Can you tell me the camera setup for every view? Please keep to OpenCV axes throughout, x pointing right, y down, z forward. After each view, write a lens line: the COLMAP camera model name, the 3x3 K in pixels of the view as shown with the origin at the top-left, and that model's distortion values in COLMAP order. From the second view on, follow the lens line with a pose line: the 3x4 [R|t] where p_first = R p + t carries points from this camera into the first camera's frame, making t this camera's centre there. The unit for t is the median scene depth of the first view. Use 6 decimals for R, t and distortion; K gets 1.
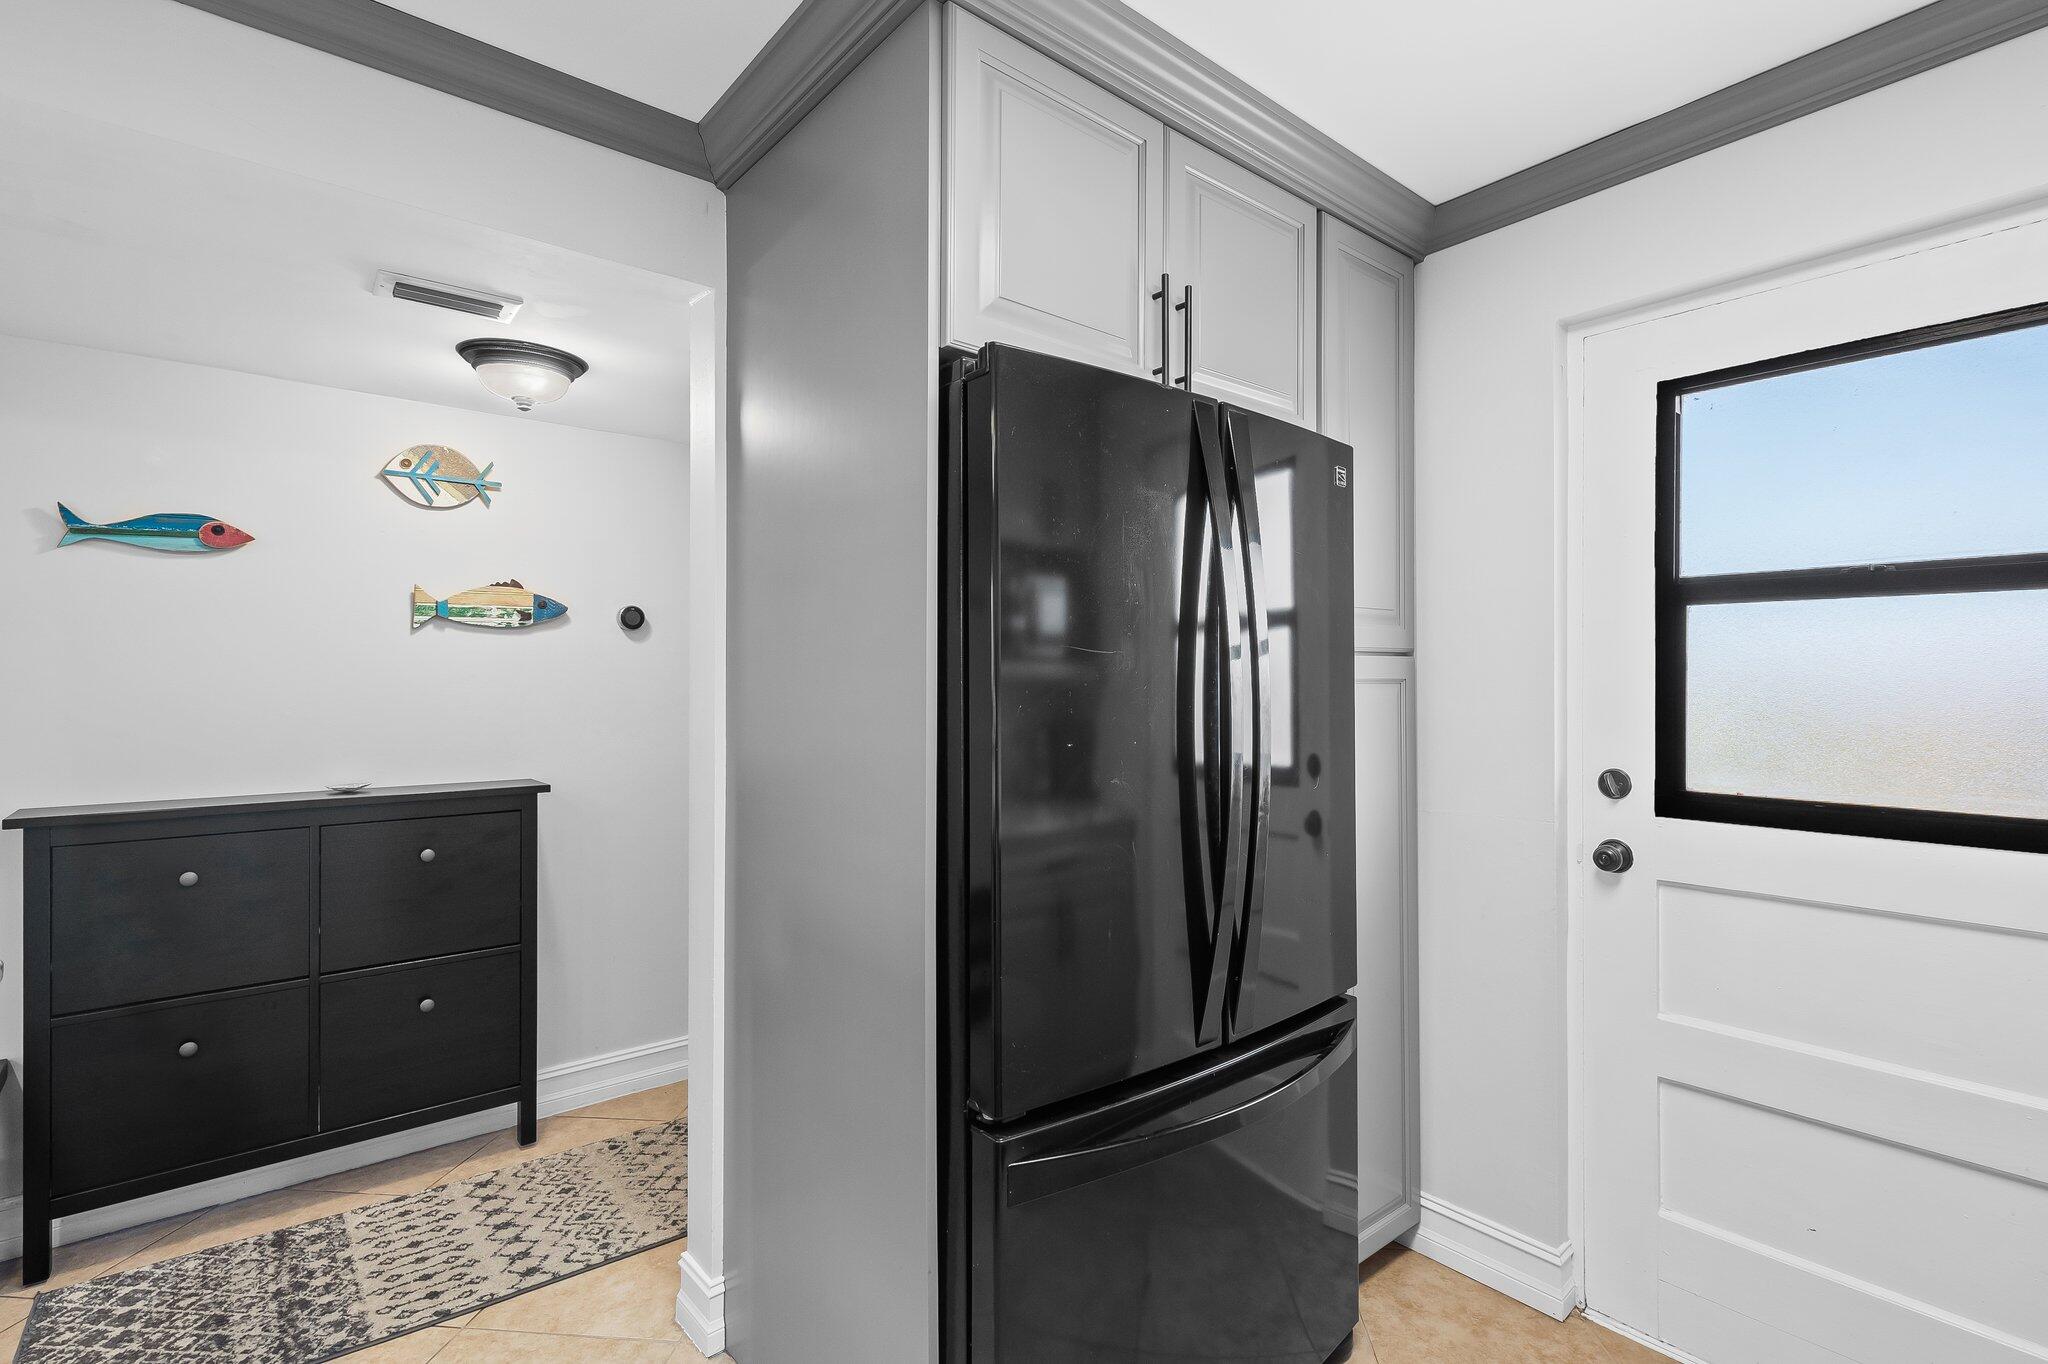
lens RADIAL K [[975.1, 0, 1021.1], [0, 975.1, 680.9], [0, 0, 1]] dist [0.015108, -0.001222]
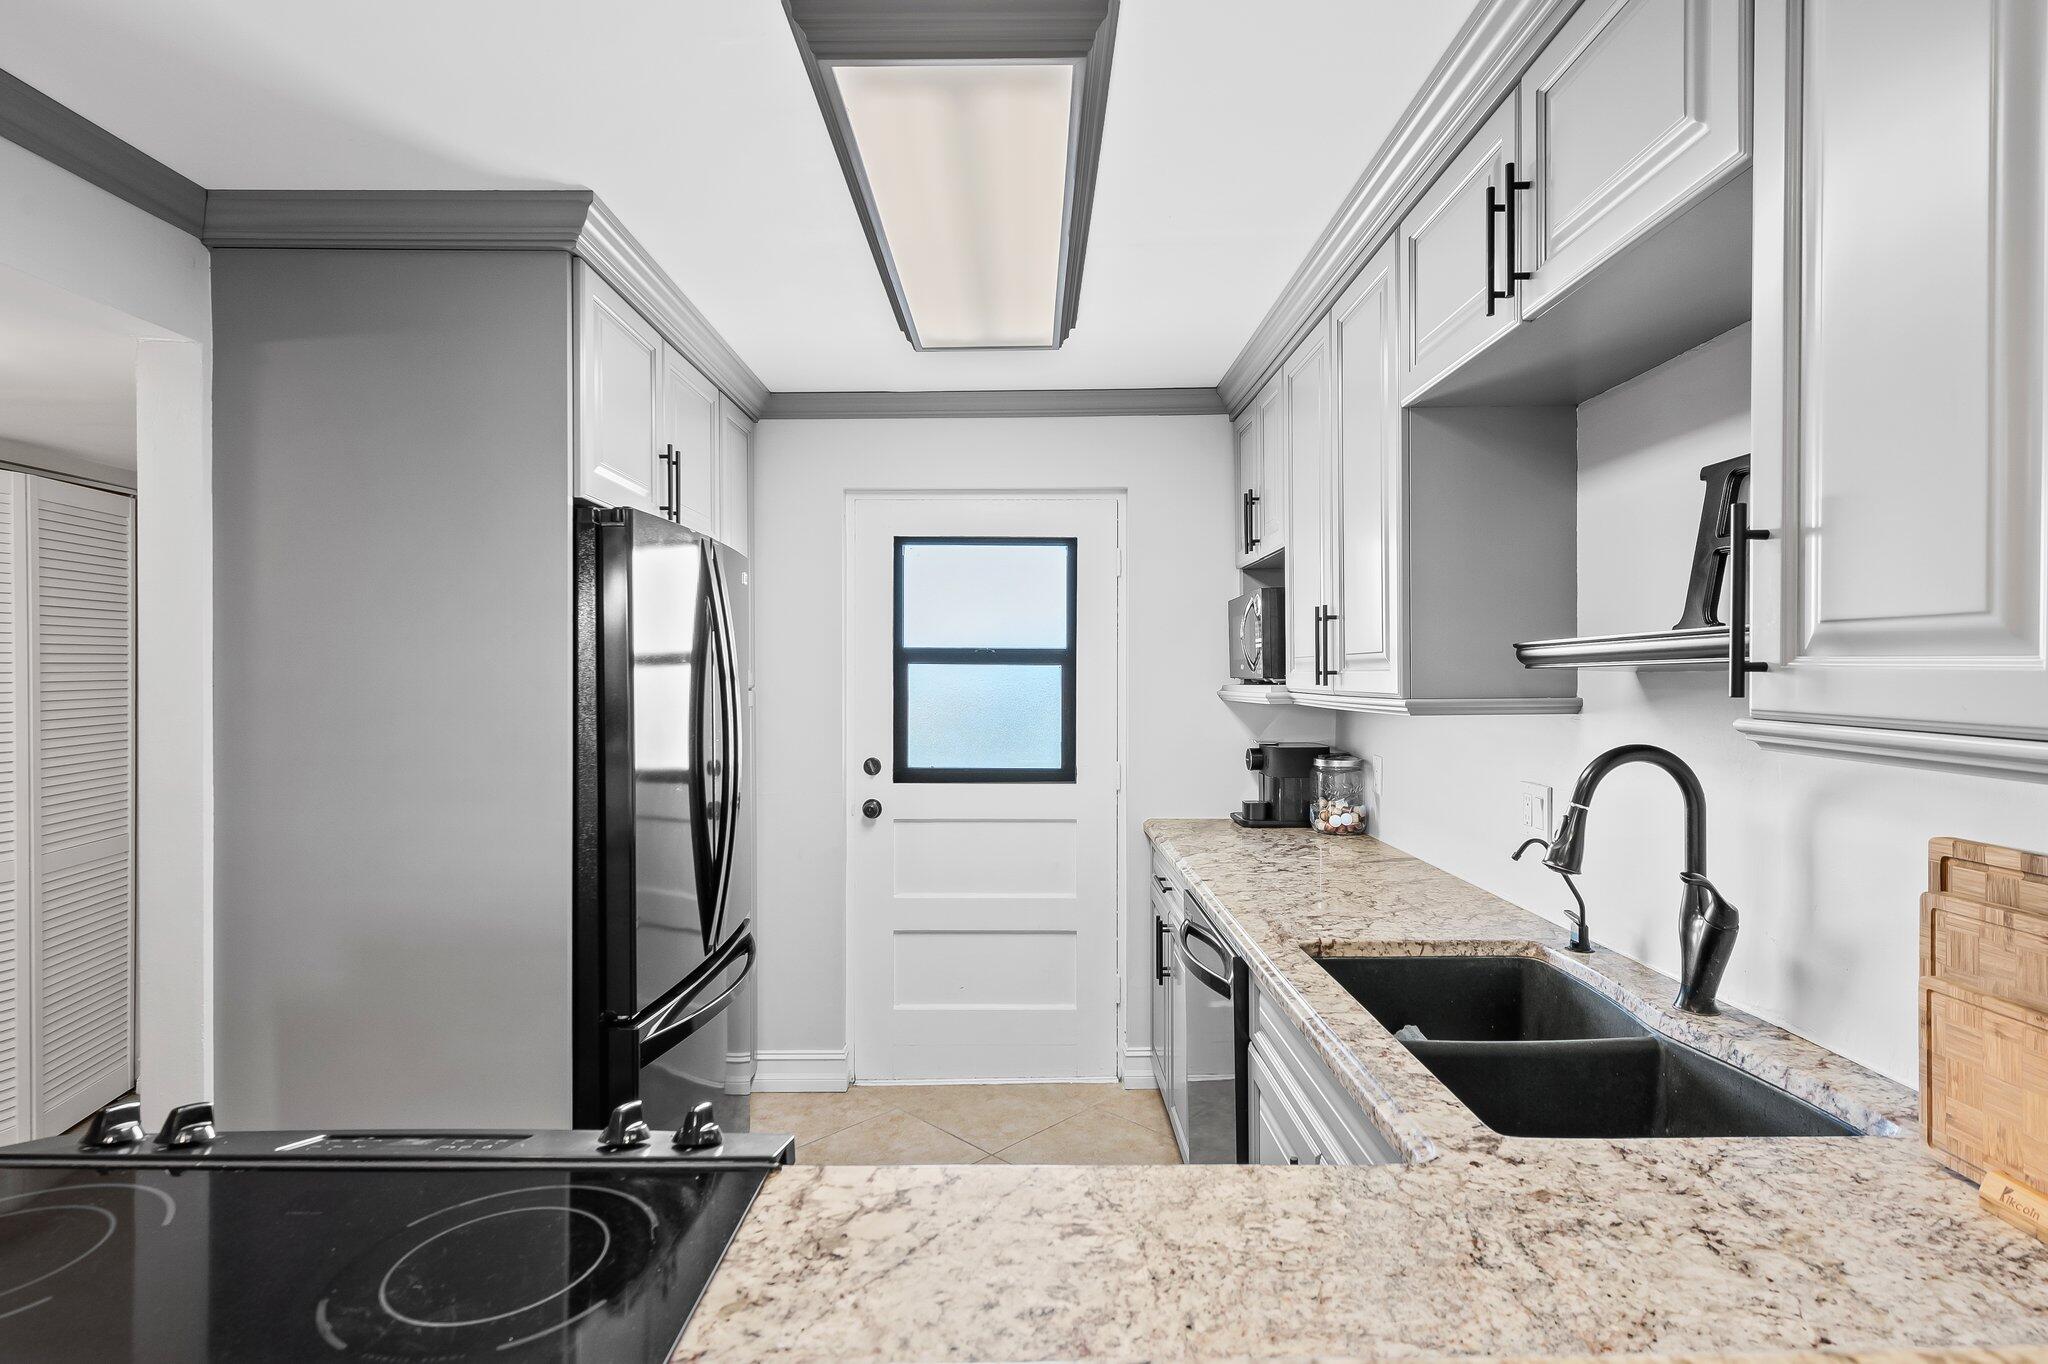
lens RADIAL K [[987.1, 0, 1021.5], [0, 987.1, 677.1], [0, 0, 1]] dist [0.015799, -0.006711]
pose [[0.643759, -0.006566, 0.765200, -0.555773], [-0.002682, 0.999938, 0.010837, -0.071609], [-0.765224, -0.009029, 0.643701, -0.309893]]
